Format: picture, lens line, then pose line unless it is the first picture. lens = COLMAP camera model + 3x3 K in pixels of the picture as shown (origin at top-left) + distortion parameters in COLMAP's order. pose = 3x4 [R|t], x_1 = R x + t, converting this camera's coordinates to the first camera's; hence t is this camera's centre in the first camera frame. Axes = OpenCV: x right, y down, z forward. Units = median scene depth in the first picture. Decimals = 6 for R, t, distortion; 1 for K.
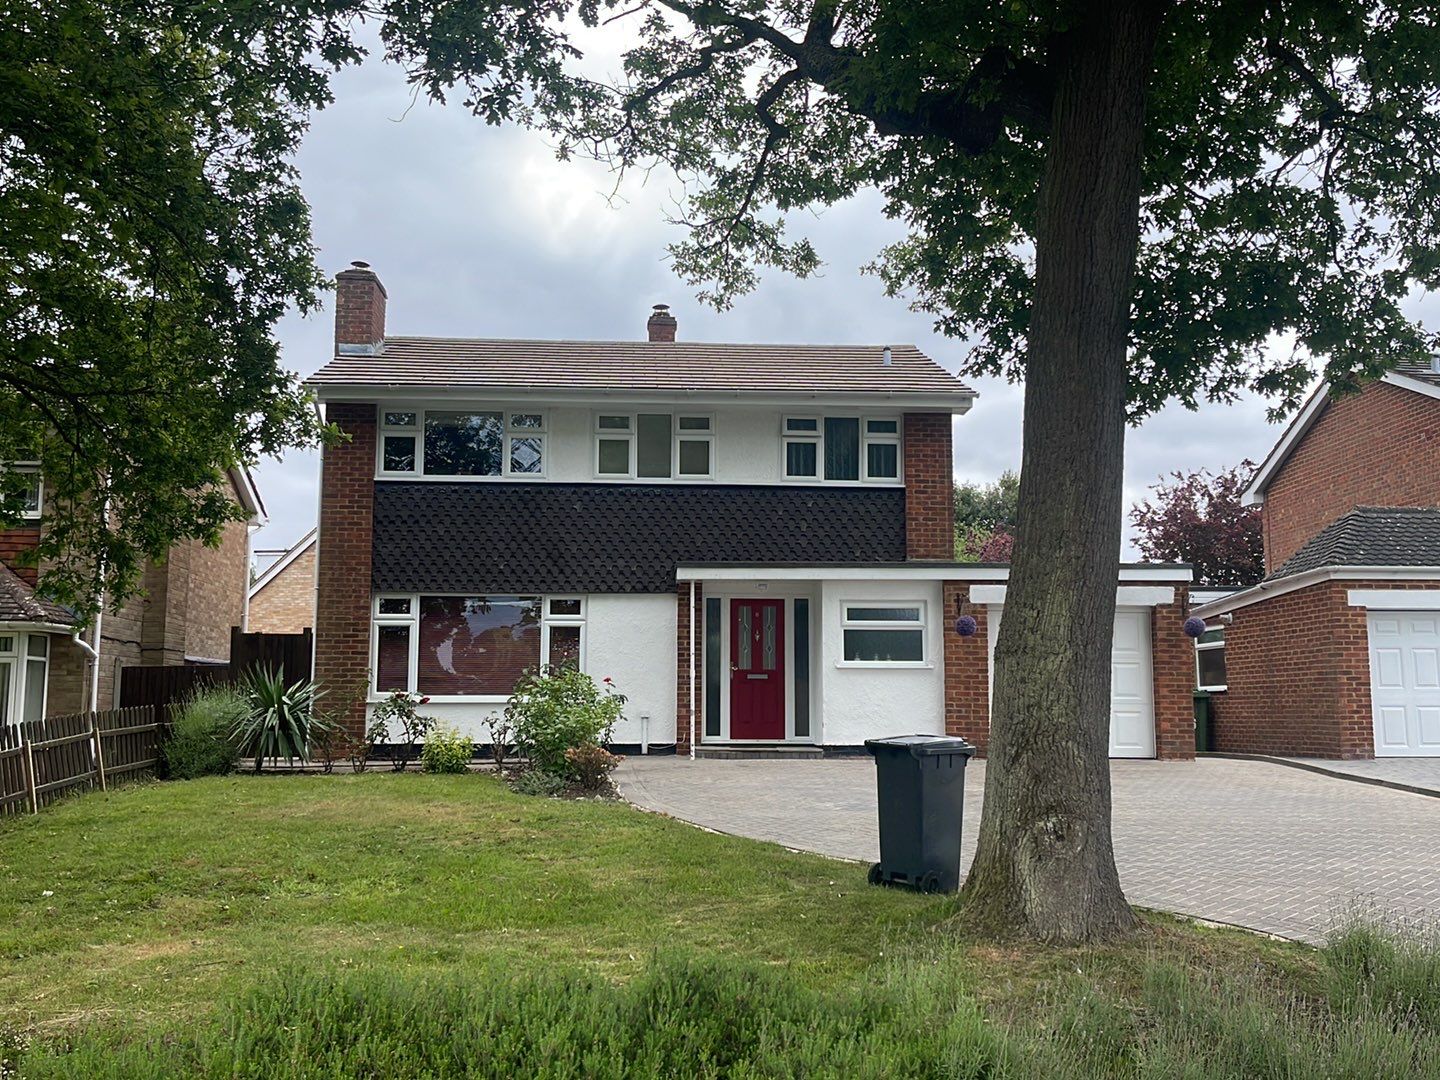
lens RADIAL K [[1426.2, 0, 720.0], [0, 1426.2, 540.0], [0, 0, 1]] dist [0.081603, -0.104993]
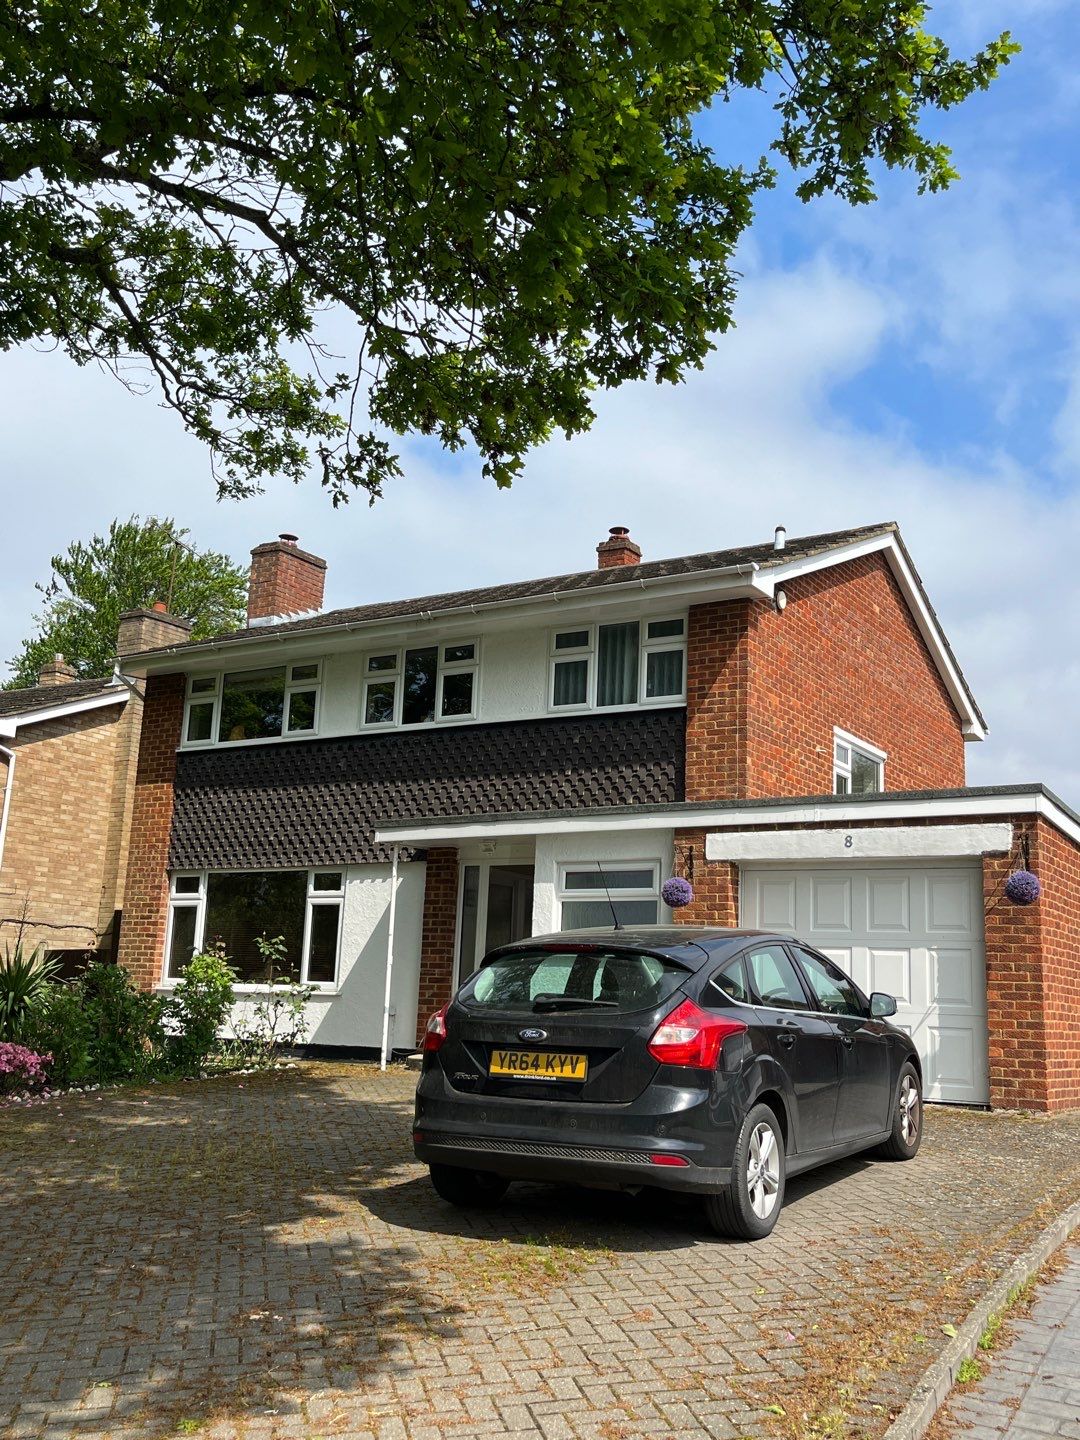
lens RADIAL K [[1416.8, 0, 540.0], [0, 1416.8, 720.0], [0, 0, 1]] dist [0.083881, -0.115851]
pose [[0.808185, -0.090580, -0.581921, 0.509679], [0.036713, 0.993928, -0.103724, 0.044396], [0.587783, 0.062464, 0.806603, 0.385749]]
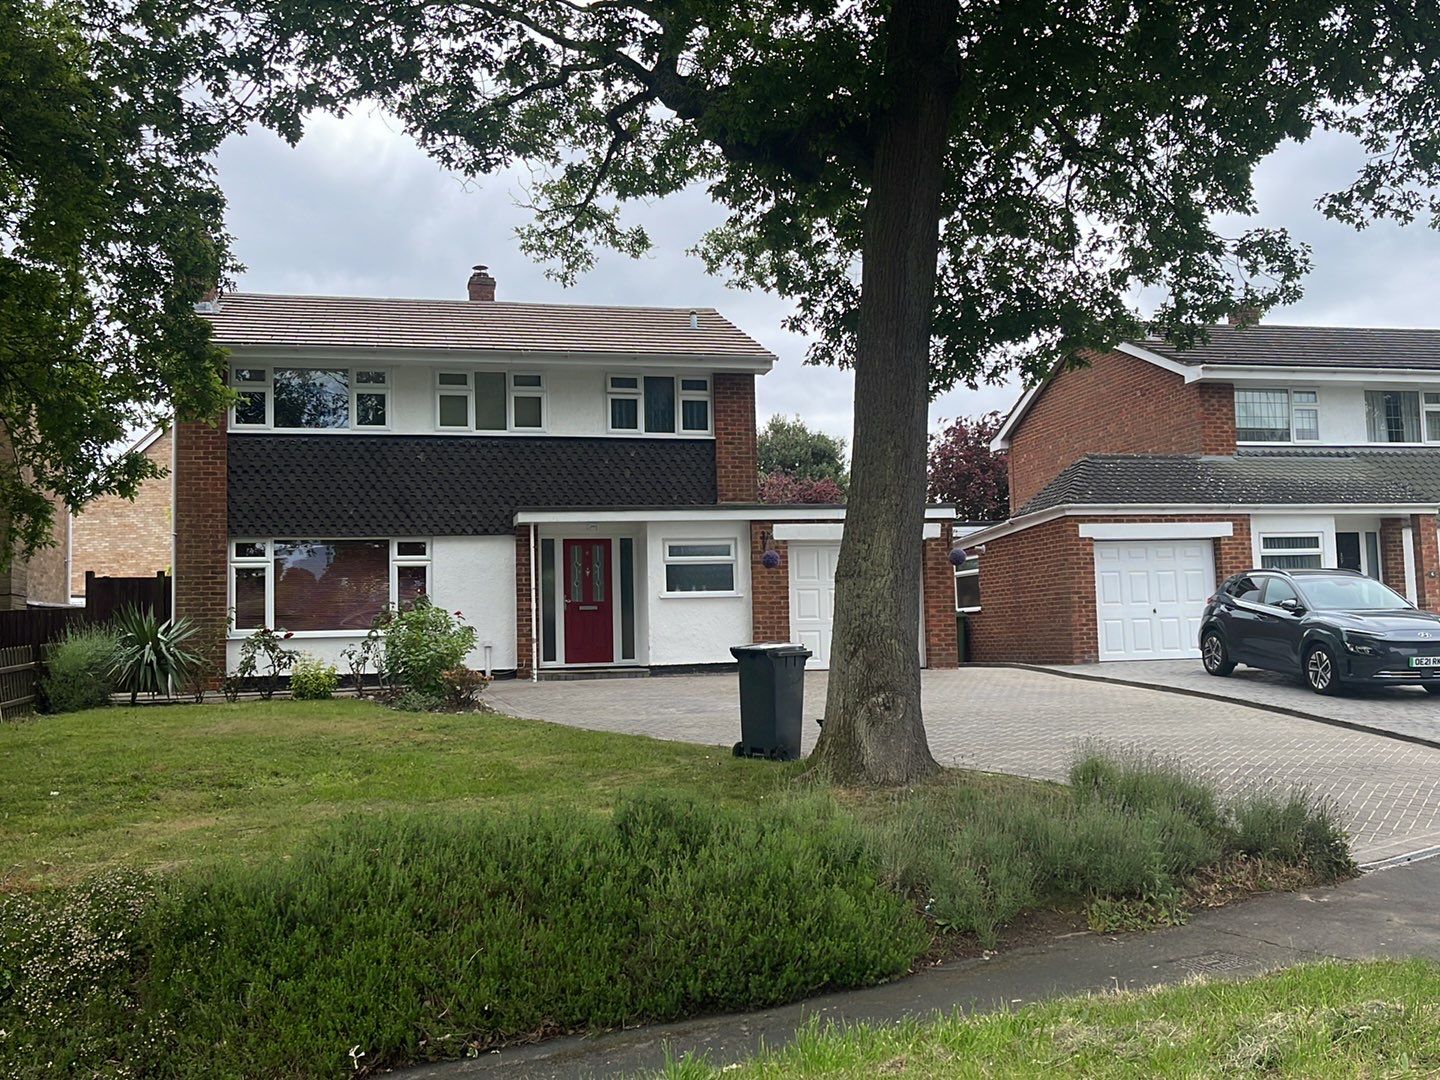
lens RADIAL K [[1427.1, 0, 720.0], [0, 1427.1, 540.0], [0, 0, 1]] dist [0.144650, -0.381155]
pose [[0.985692, -0.014243, 0.167956, -0.061246], [0.007039, 0.999033, 0.043405, -0.006036], [-0.168412, -0.041602, 0.984838, -0.129885]]
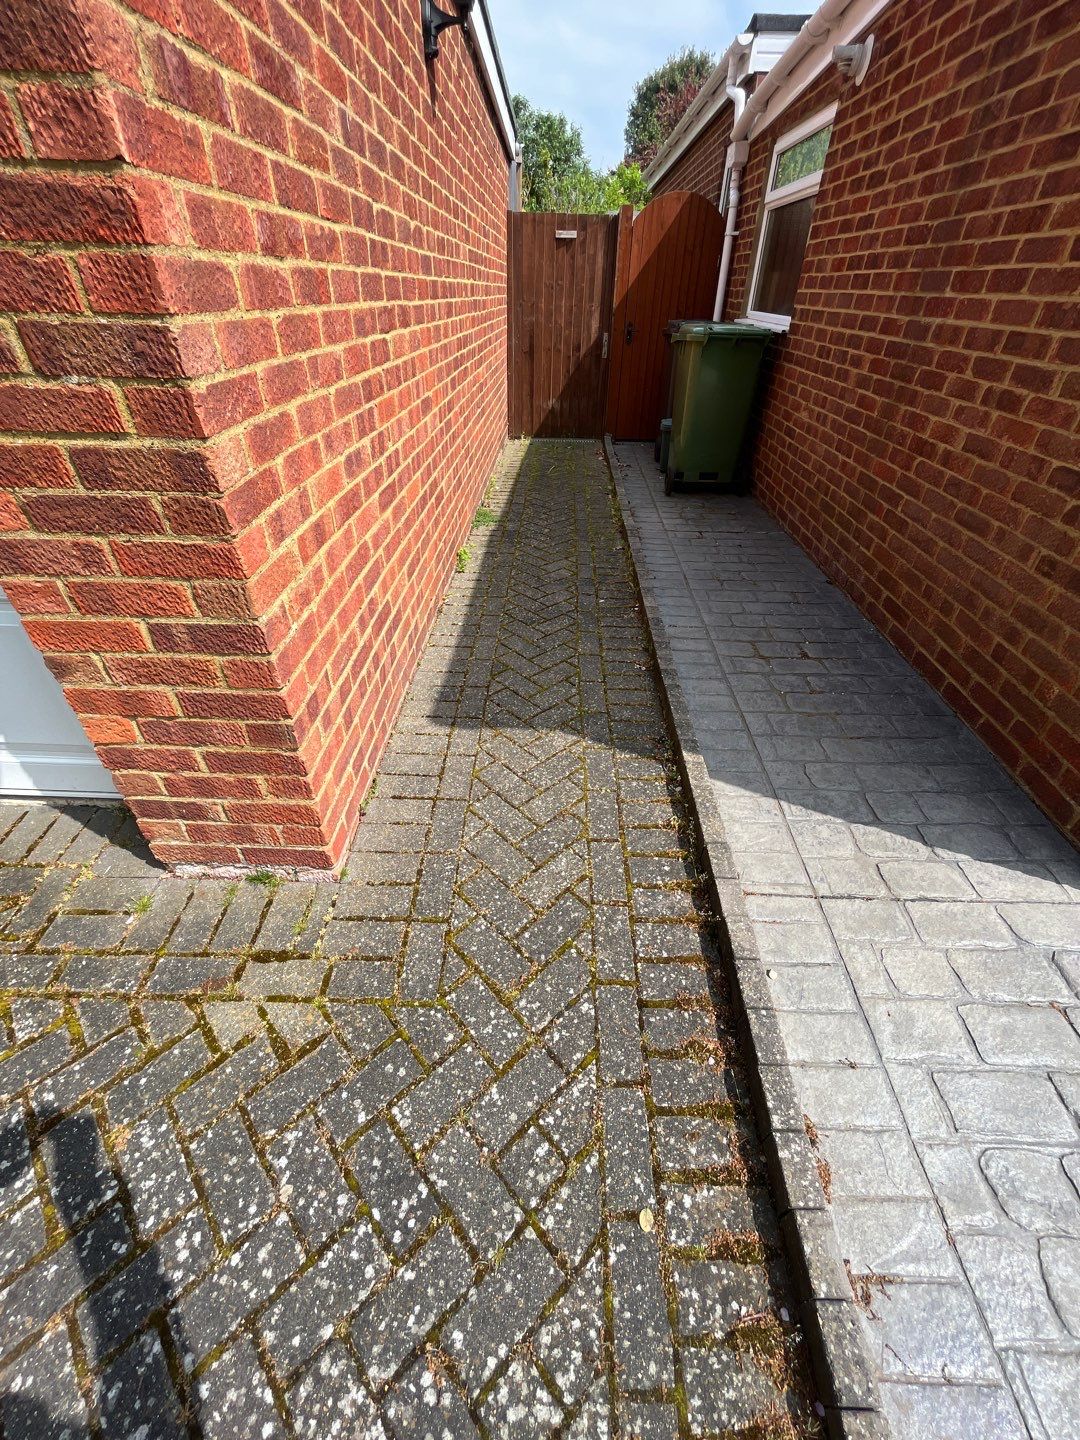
lens RADIAL K [[581.2, 0, 542.3], [0, 581.2, 717.2], [0, 0, 1]] dist [-0.002975, 0.000170]
pose [[0.995406, 0.066158, -0.069211, 0.355094], [-0.000164, 0.724046, 0.689752, 0.082753], [0.095744, -0.686572, 0.720730, 0.944131]]
